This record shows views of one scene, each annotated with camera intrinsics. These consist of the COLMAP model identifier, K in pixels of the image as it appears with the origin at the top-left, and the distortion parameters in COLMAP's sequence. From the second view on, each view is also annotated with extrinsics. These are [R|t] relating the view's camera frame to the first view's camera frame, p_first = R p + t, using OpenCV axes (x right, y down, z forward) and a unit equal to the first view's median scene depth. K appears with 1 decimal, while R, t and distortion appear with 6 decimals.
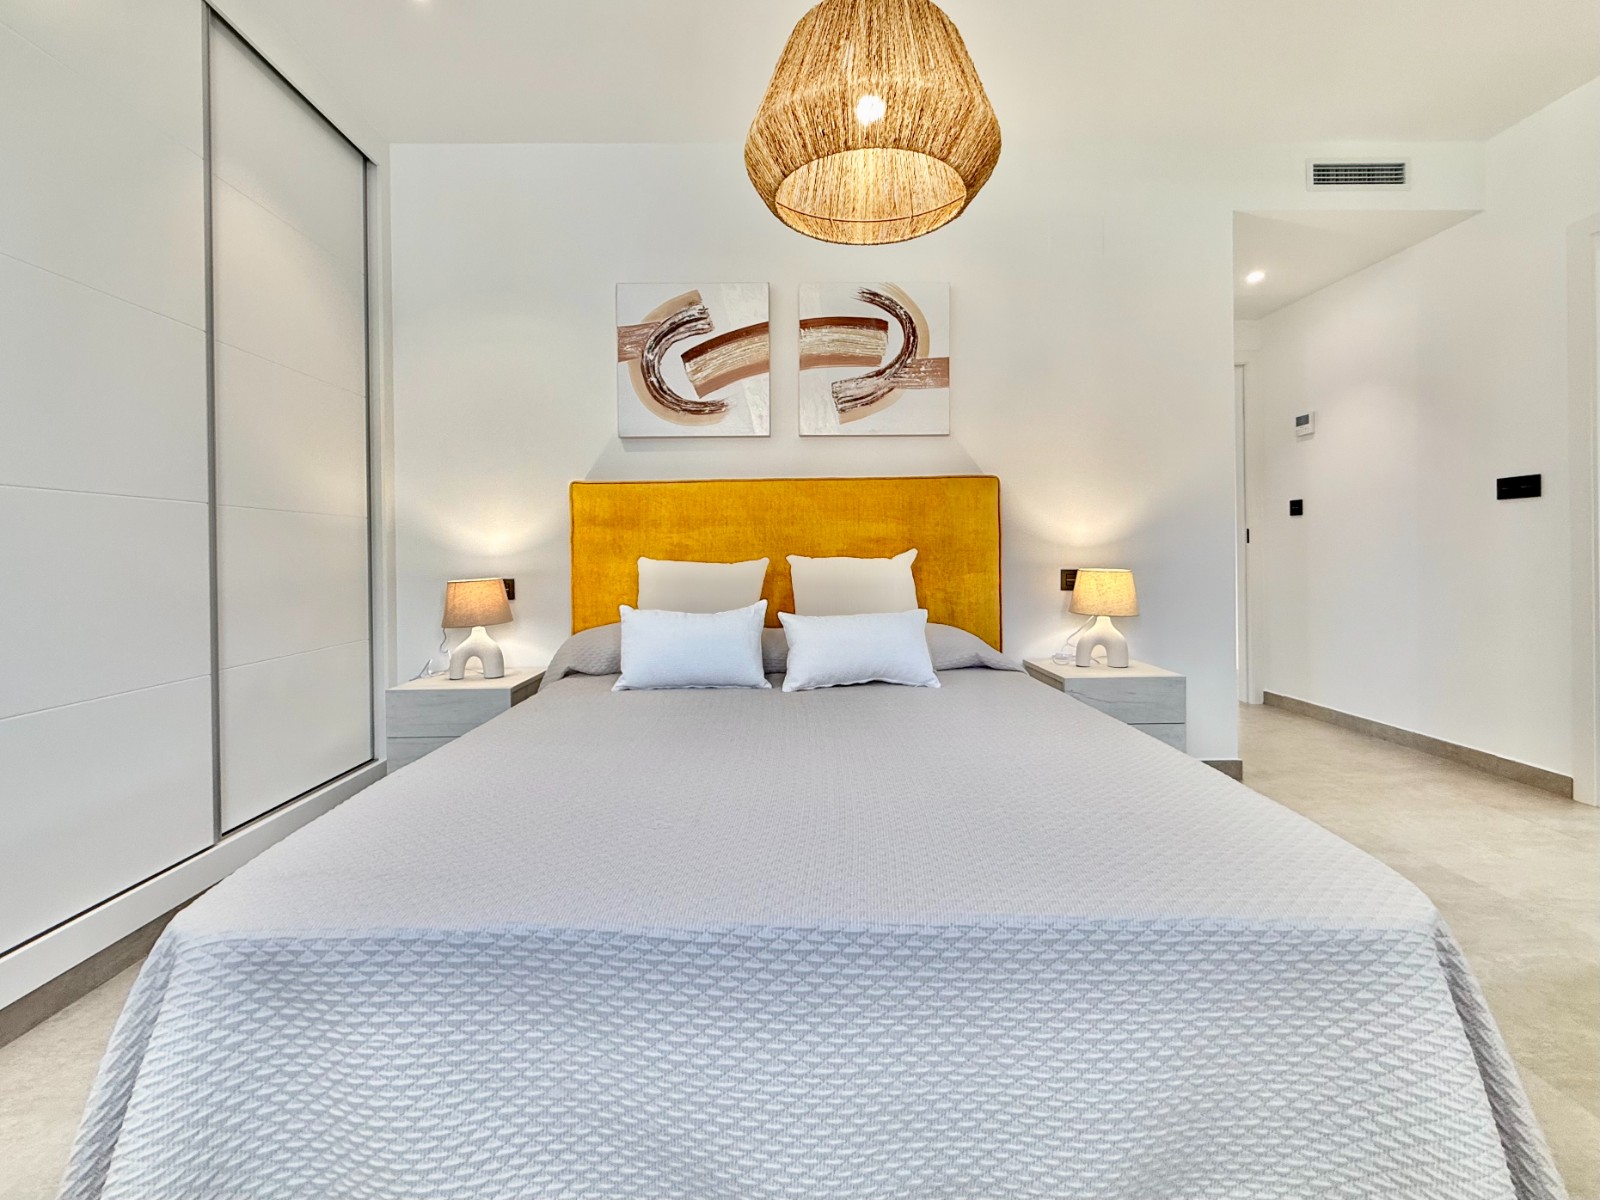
lens RADIAL K [[644.0, 0, 799.9], [0, 644.0, 590.7], [0, 0, 1]] dist [-0.000276, 0.000225]
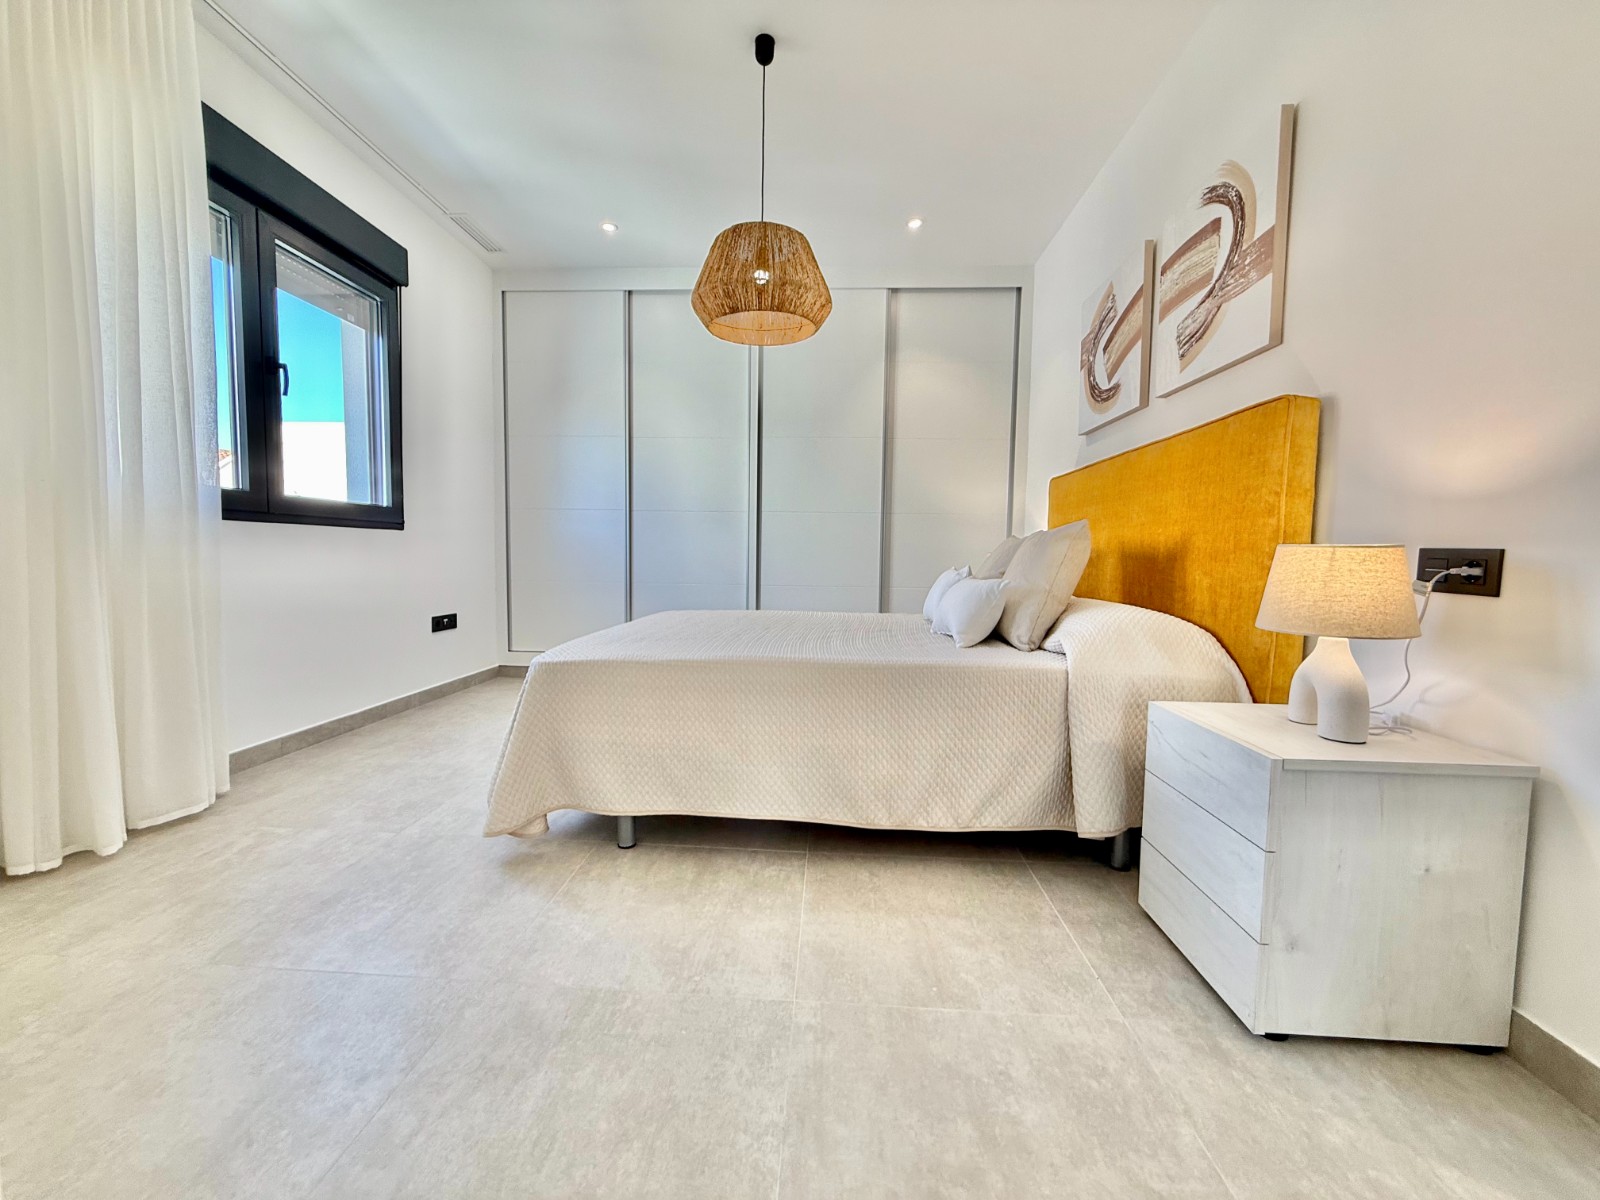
lens RADIAL K [[644.0, 0, 800.4], [0, 644.0, 599.1], [0, 0, 1]] dist [-0.000276, 0.000225]
pose [[-0.066545, 0.078871, -0.994661, 0.953672], [-0.015899, 0.996661, 0.080093, -0.024374], [0.997657, 0.021144, -0.065069, 0.566591]]
